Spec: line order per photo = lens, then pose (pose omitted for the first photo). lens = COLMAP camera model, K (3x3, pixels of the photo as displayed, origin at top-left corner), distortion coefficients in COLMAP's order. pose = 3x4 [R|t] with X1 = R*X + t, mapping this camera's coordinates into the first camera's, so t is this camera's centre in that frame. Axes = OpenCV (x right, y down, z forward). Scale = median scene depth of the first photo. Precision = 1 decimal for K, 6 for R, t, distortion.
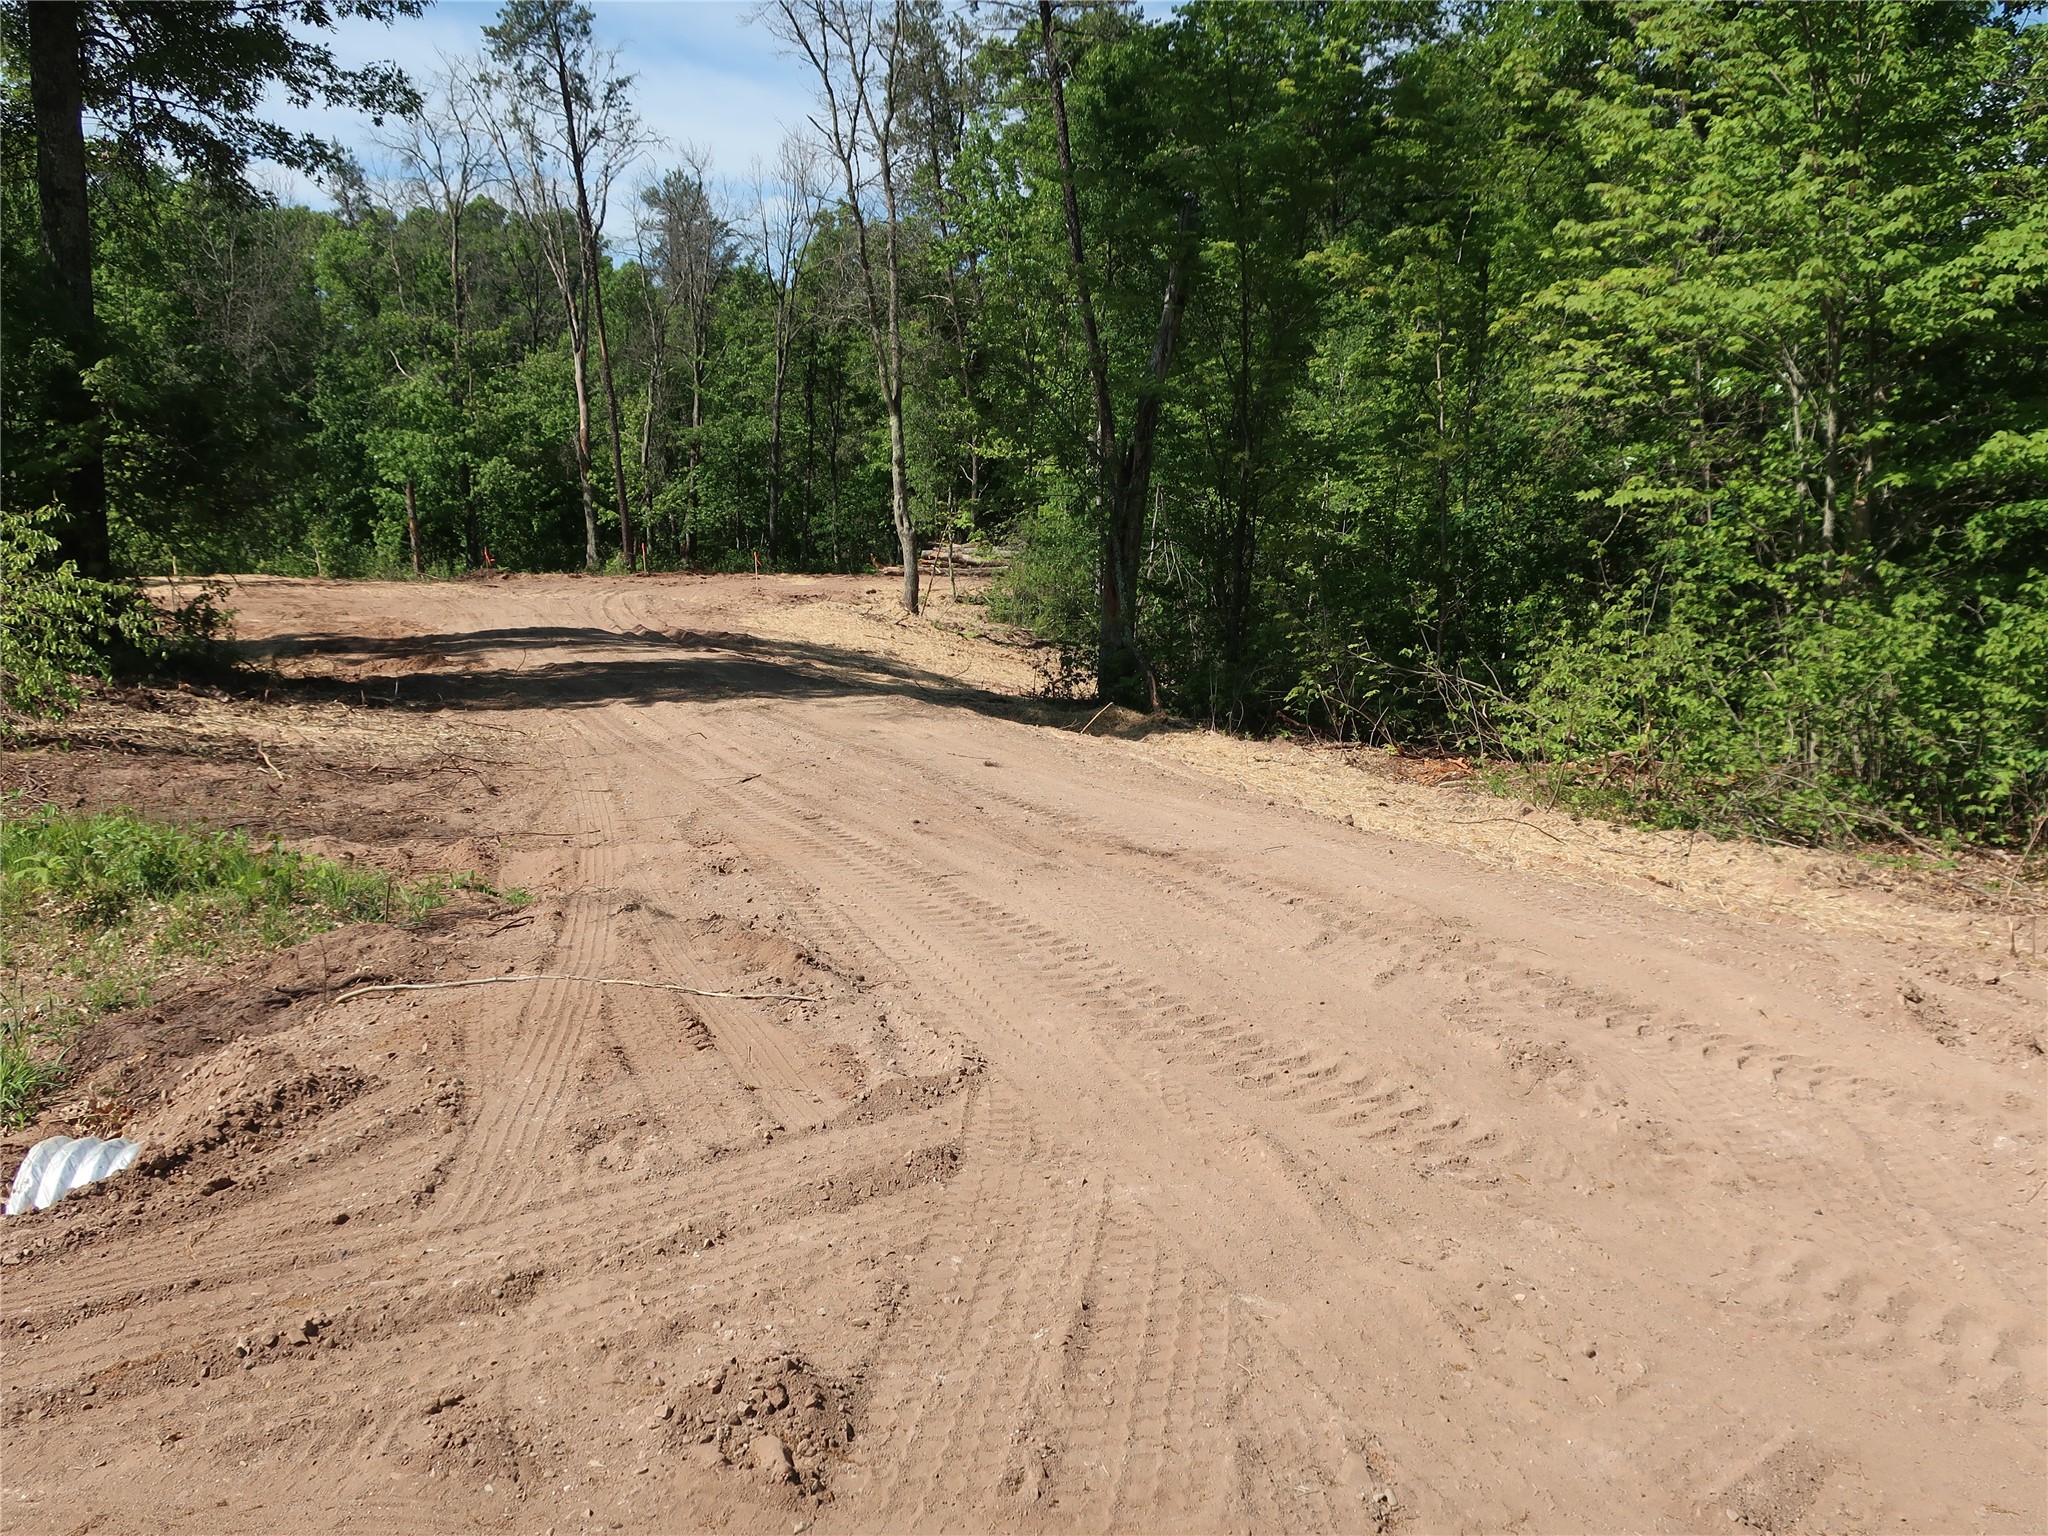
lens RADIAL K [[1804.5, 0, 1031.4], [0, 1804.5, 765.7], [0, 0, 1]] dist [-0.009577, -0.003365]
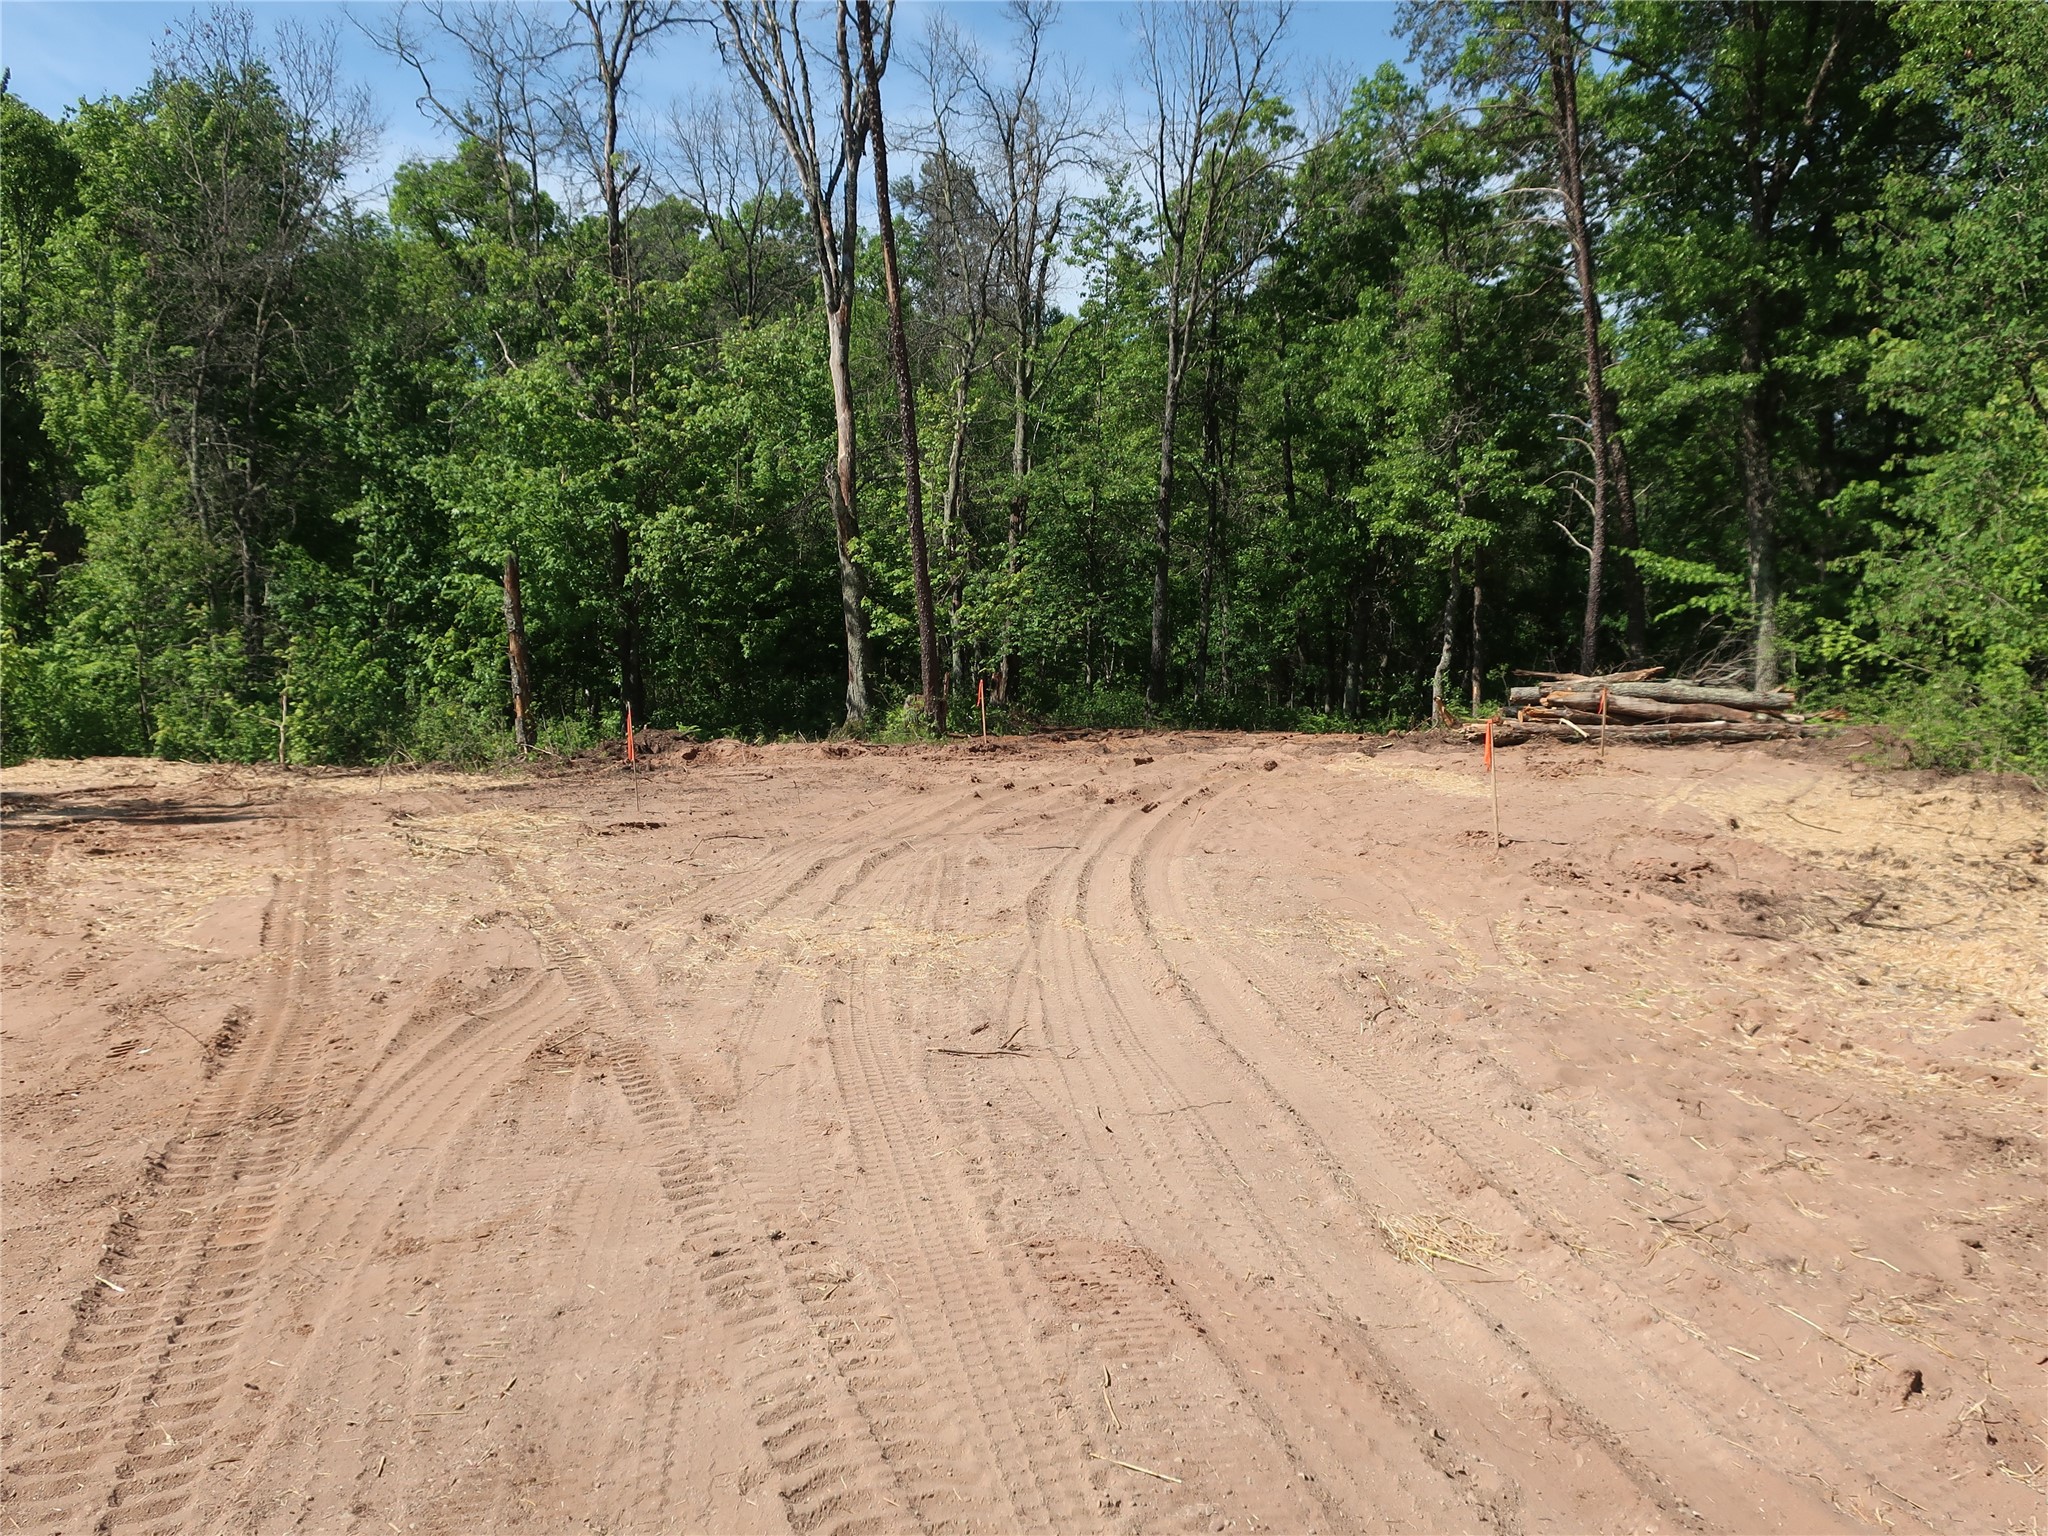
lens RADIAL K [[1804.5, 0, 1025.1], [0, 1804.5, 776.1], [0, 0, 1]] dist [-0.009577, -0.003365]
pose [[0.994661, -0.000532, -0.103198, -0.144148], [-0.005694, 0.998180, -0.060032, -0.065419], [0.103043, 0.060299, 0.992848, 0.500639]]
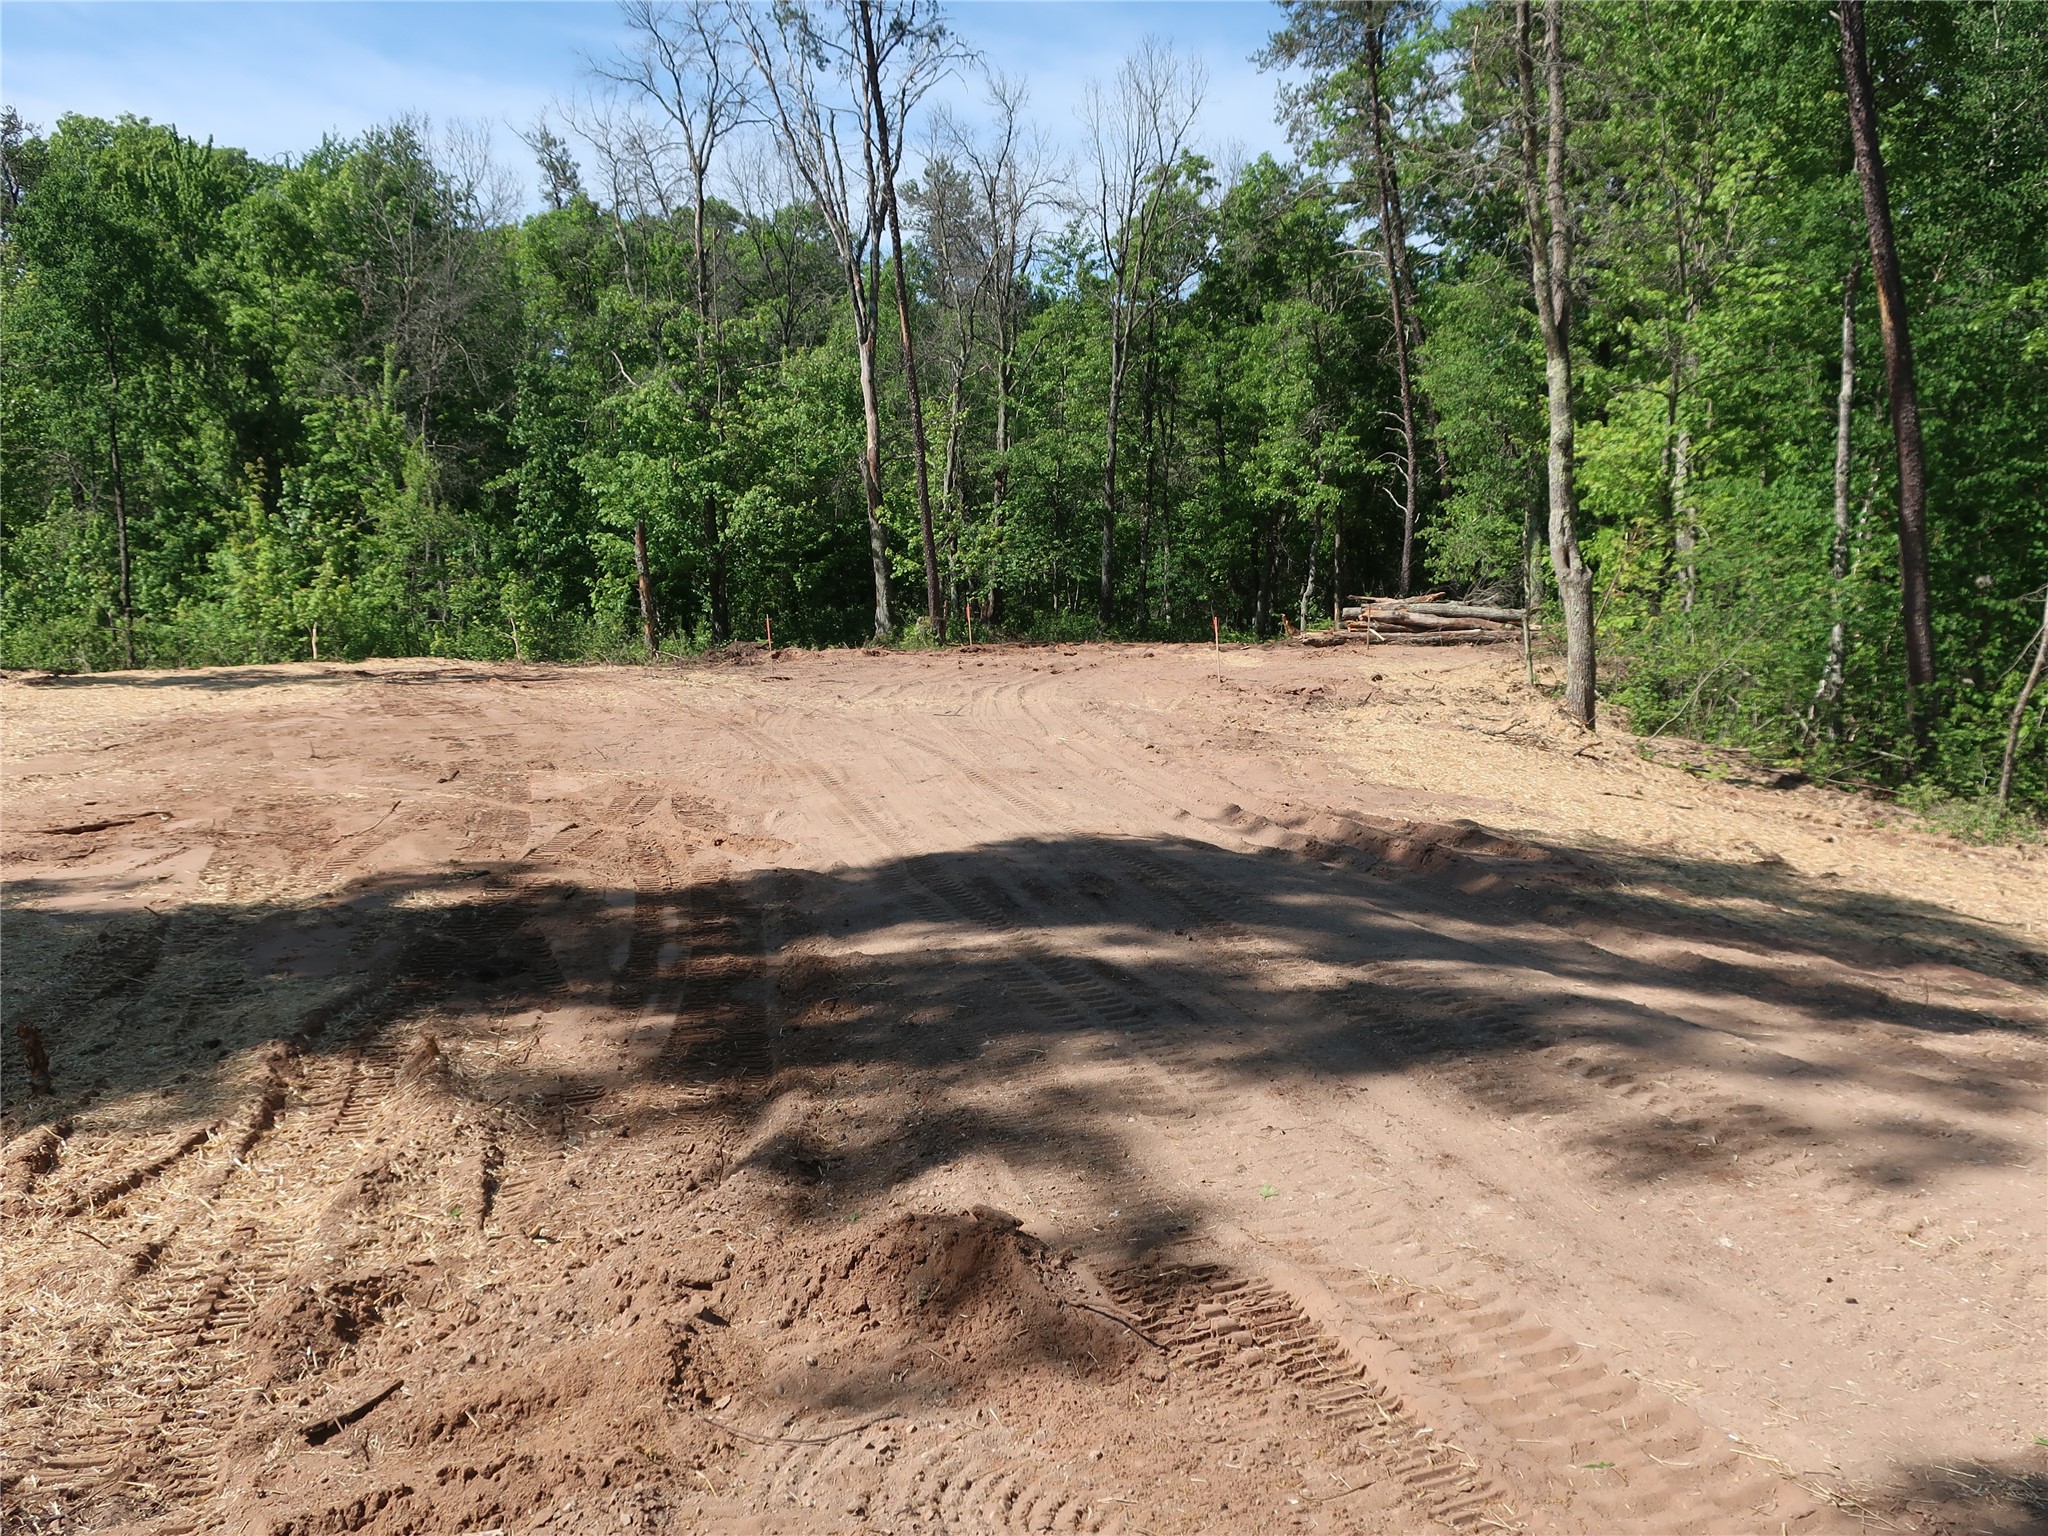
lens RADIAL K [[1804.5, 0, 1017.7], [0, 1804.5, 768.9], [0, 0, 1]] dist [-0.009577, -0.003365]
pose [[0.993654, -0.004026, -0.112407, -0.109415], [0.000886, 0.999608, -0.027966, -0.037522], [0.112475, 0.027689, 0.993269, 0.290527]]
